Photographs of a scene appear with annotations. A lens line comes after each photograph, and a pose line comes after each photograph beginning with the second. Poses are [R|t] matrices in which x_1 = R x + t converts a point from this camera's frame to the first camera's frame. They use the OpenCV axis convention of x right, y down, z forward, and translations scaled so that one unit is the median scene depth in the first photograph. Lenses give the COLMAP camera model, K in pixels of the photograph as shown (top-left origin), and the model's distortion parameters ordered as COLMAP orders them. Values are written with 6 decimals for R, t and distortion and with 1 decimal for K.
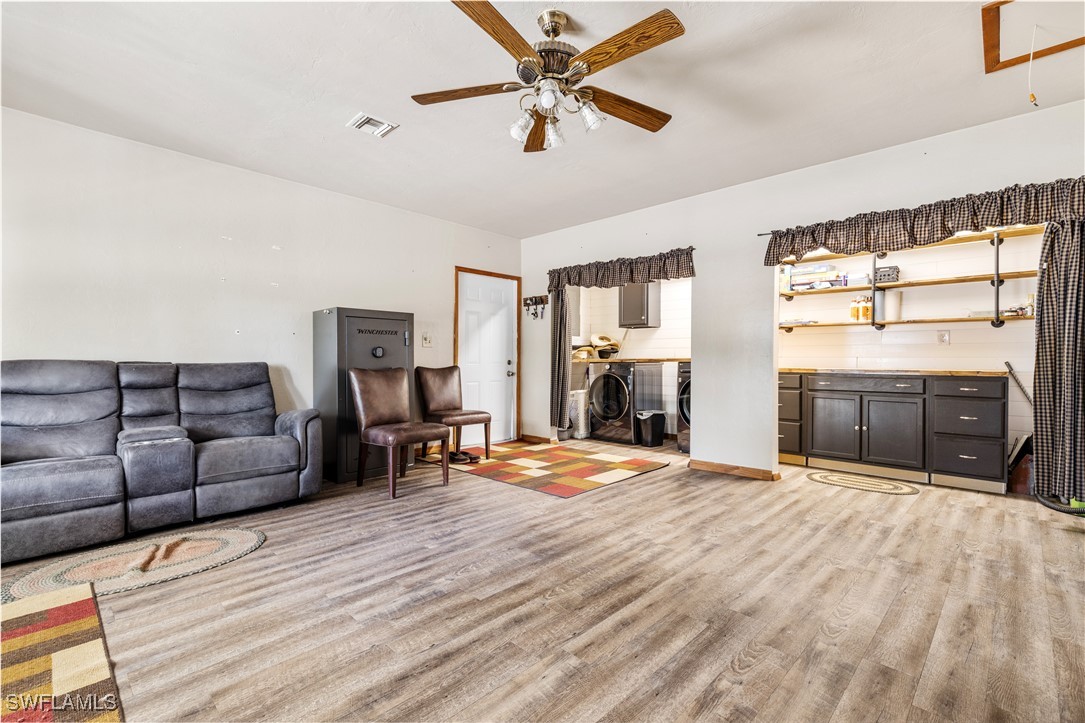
lens RADIAL K [[489.7, 0, 543.8], [0, 489.7, 362.6], [0, 0, 1]] dist [0.003969, -0.001345]
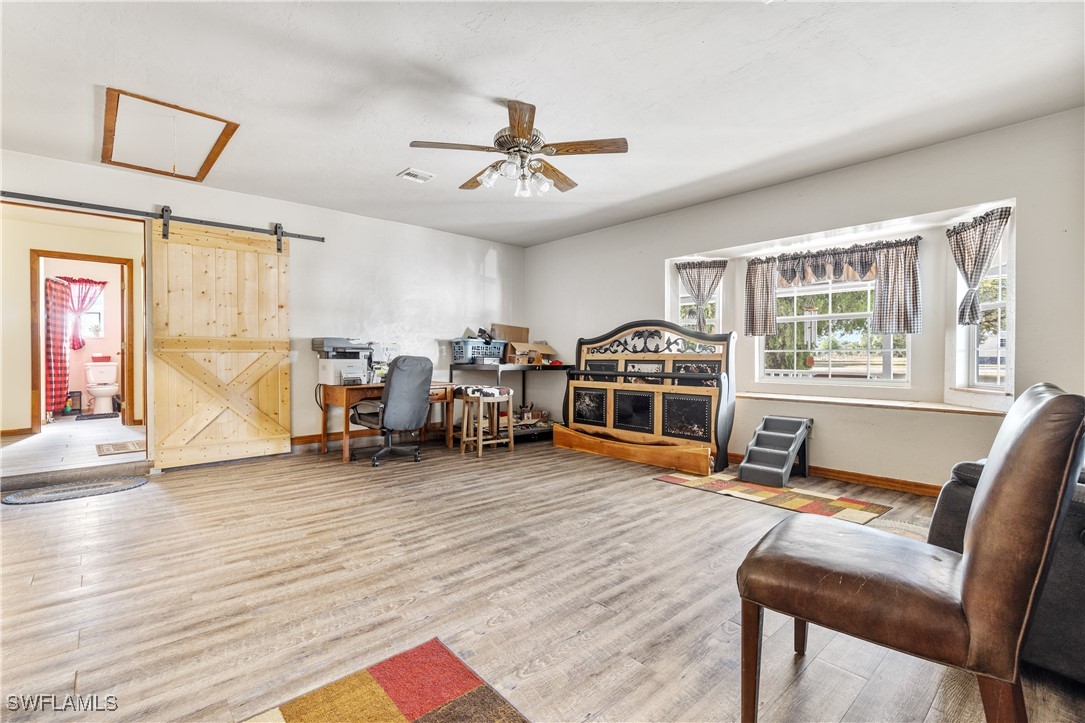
lens RADIAL K [[489.7, 0, 538.6], [0, 489.7, 359.1], [0, 0, 1]] dist [0.003969, -0.001345]
pose [[-0.997165, -0.002969, 0.075193, -0.130975], [-0.002062, 0.999924, 0.012136, -0.012862], [-0.075223, 0.011946, -0.997095, 2.094699]]
